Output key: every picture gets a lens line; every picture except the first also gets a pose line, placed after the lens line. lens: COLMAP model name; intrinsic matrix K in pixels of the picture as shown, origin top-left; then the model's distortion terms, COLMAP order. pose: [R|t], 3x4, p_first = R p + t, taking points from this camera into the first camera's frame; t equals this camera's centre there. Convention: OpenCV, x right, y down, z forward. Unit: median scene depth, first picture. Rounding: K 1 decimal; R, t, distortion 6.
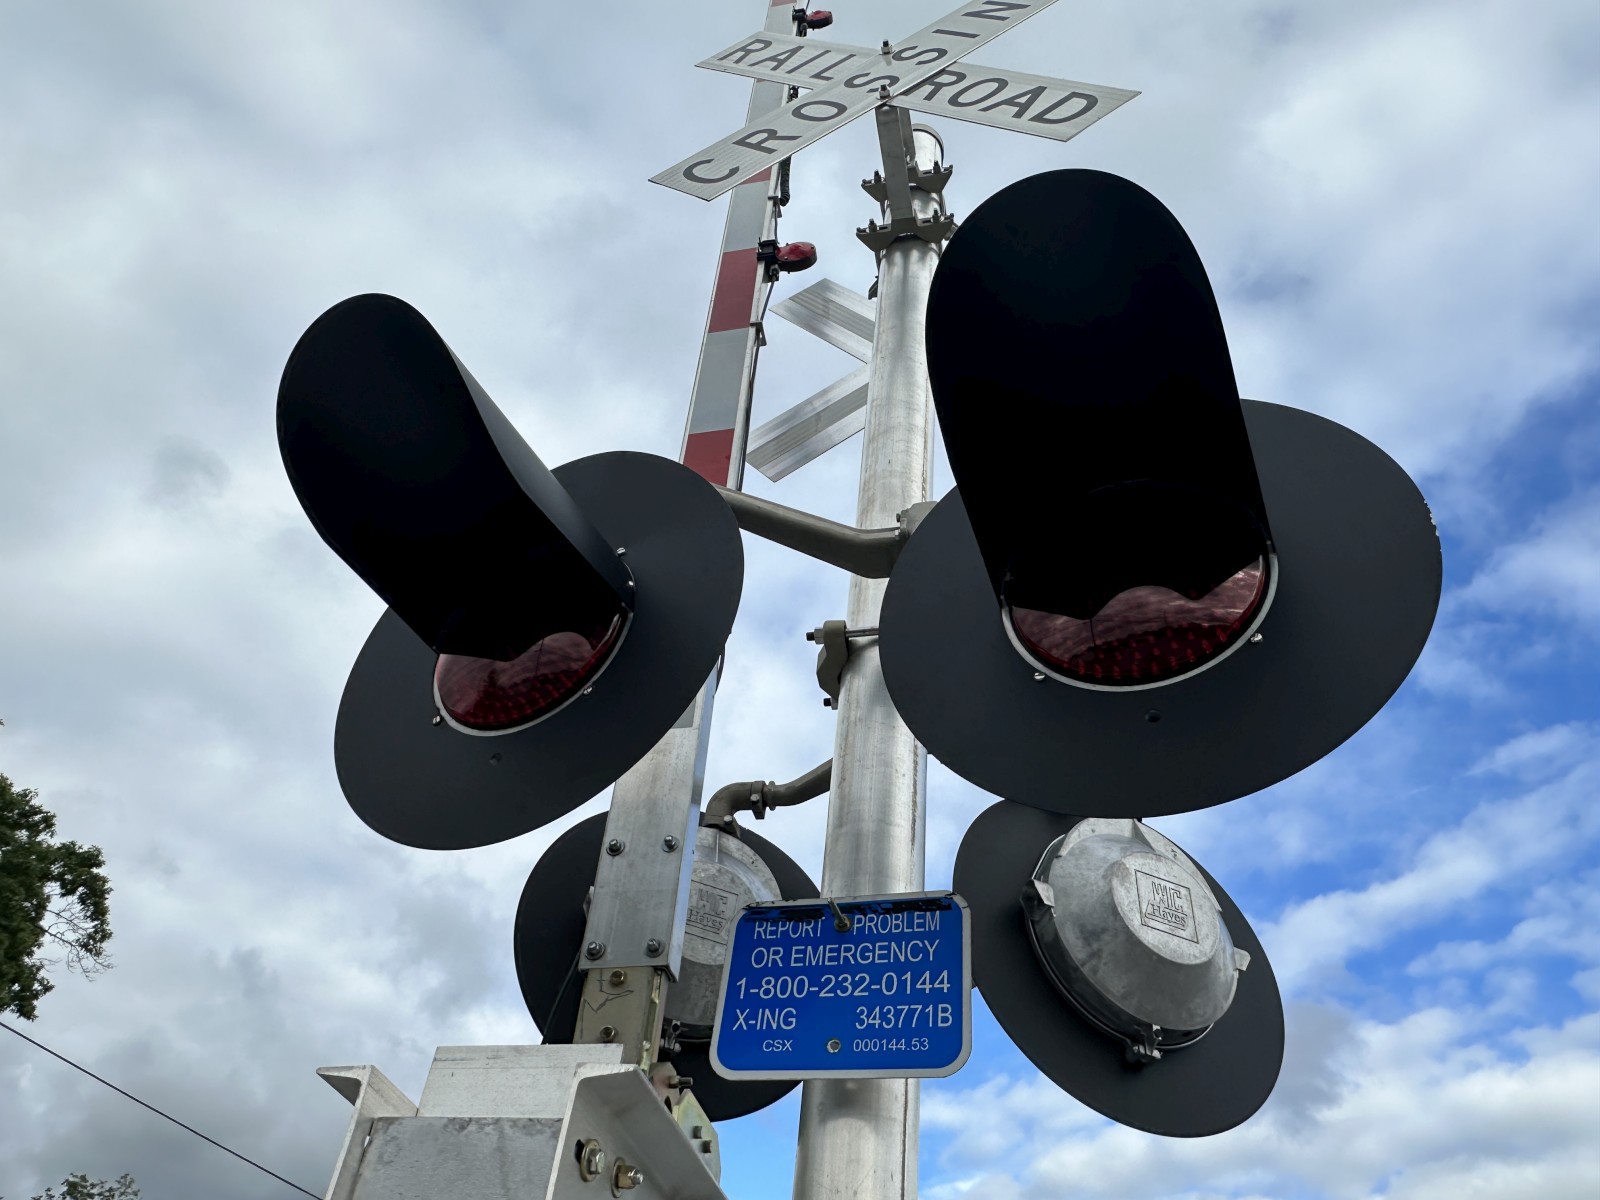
lens RADIAL K [[1130.3, 0, 791.7], [0, 1130.3, 607.8], [0, 0, 1]] dist [-0.001477, -0.005176]
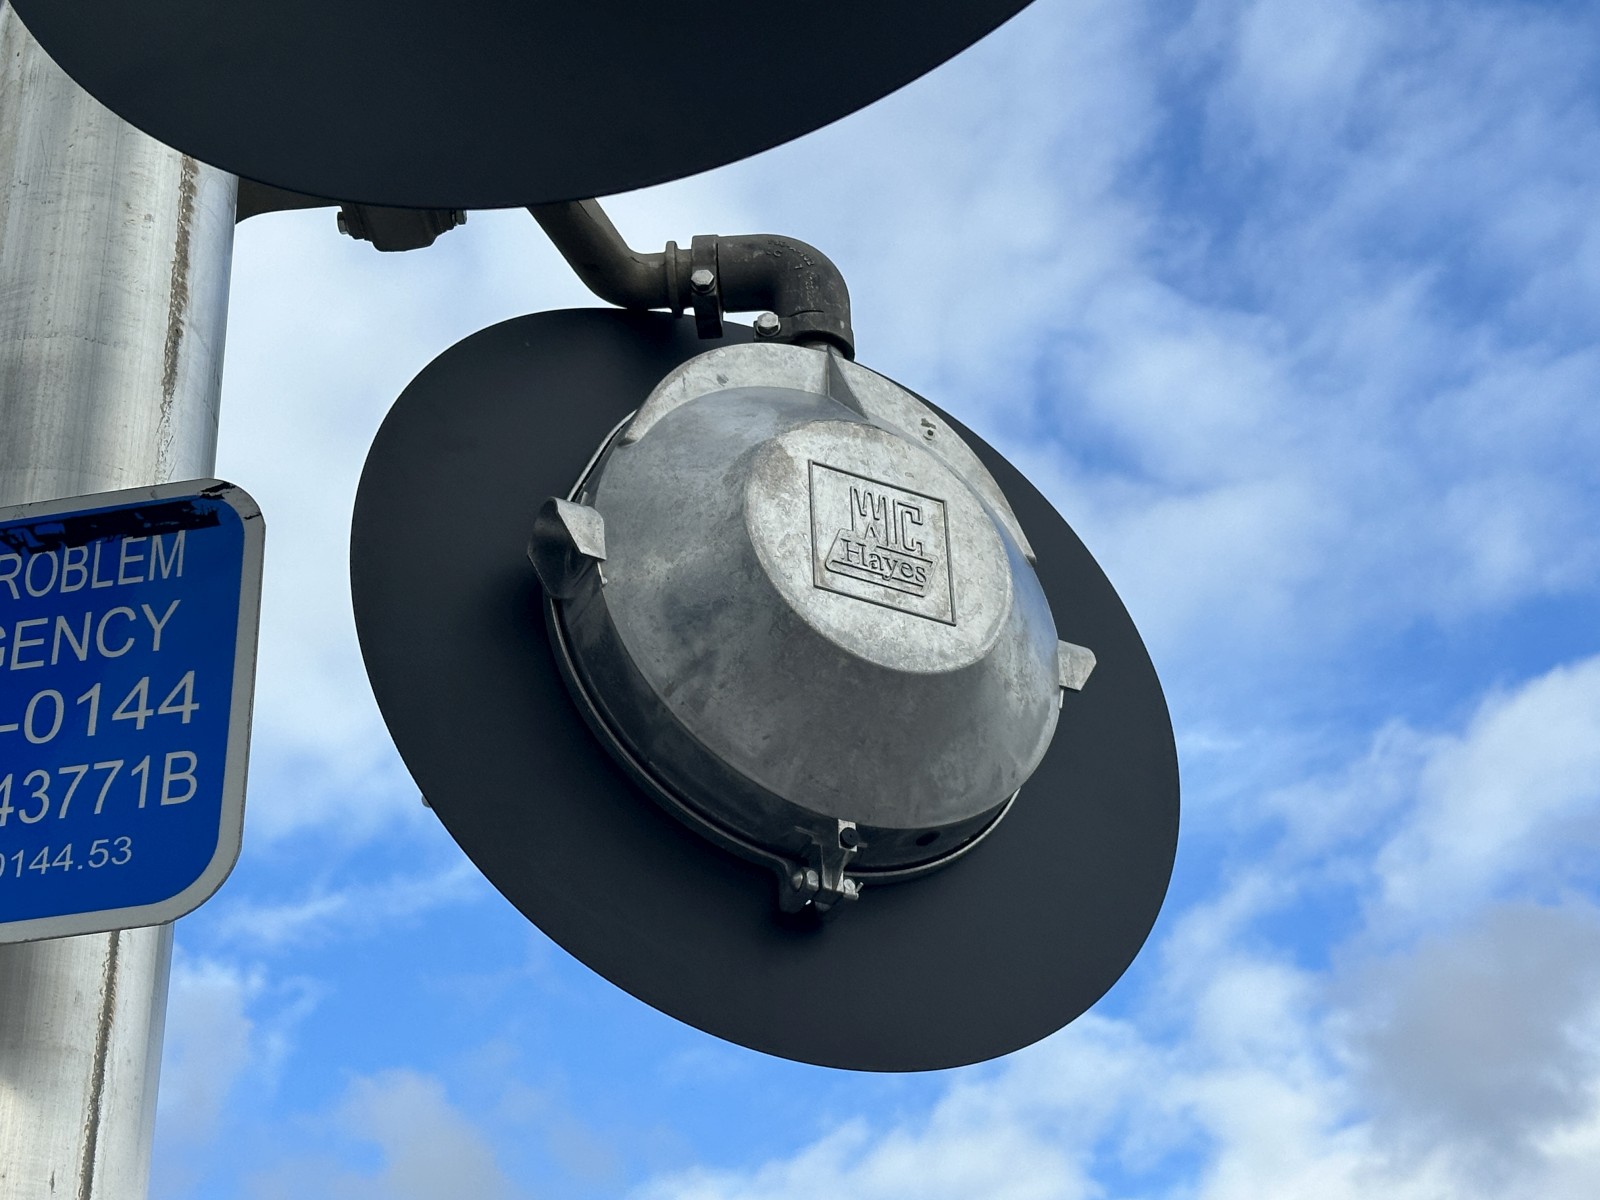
lens RADIAL K [[2779.4, 0, 805.7], [0, 2779.4, 625.1], [0, 0, 1]] dist [0.253766, -0.351787]
pose [[0.986497, -0.060732, 0.152104, 0.190862], [0.028984, 0.978785, 0.202828, 0.113223], [-0.161195, -0.195680, 0.967329, 0.042542]]
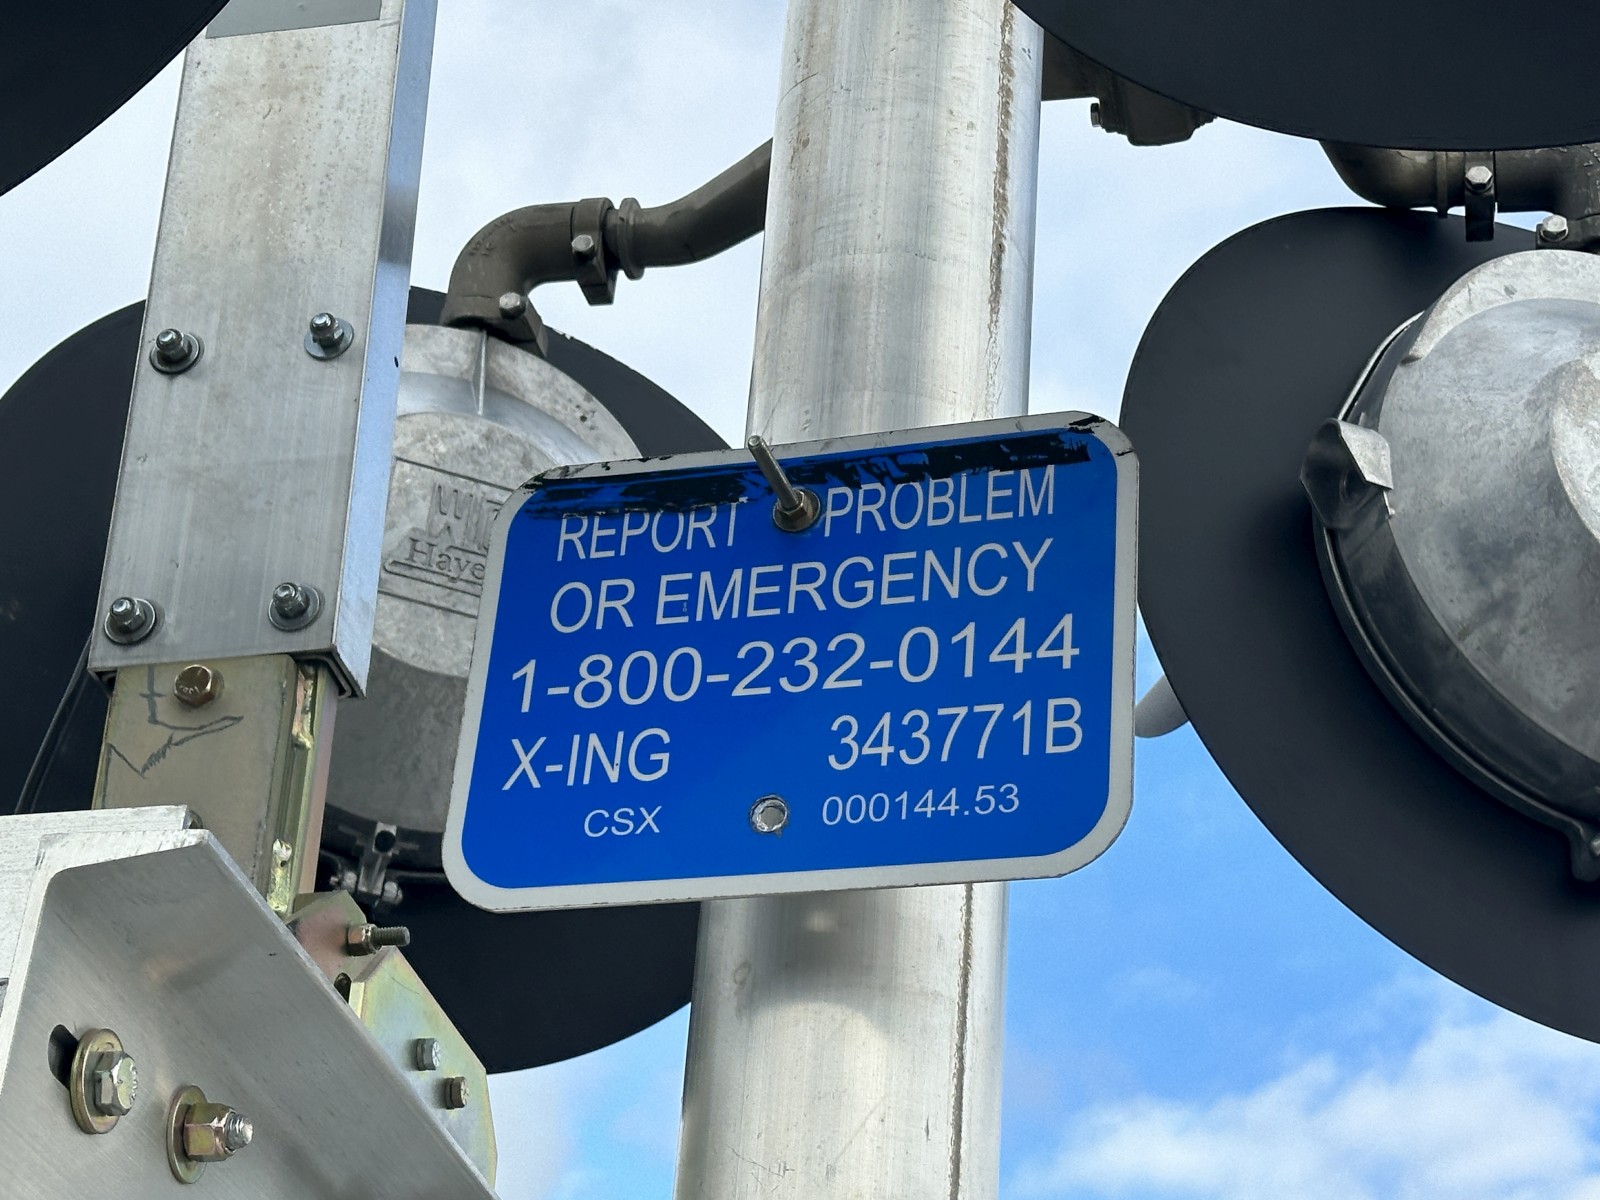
lens RADIAL K [[3089.5, 0, 844.6], [0, 3089.5, 602.9], [0, 0, 1]] dist [0.152110, -0.081862]
pose [[0.999365, -0.028167, 0.021799, 0.039359], [0.022277, 0.971857, 0.234514, 0.074966], [-0.027792, -0.233880, 0.971868, 0.017012]]
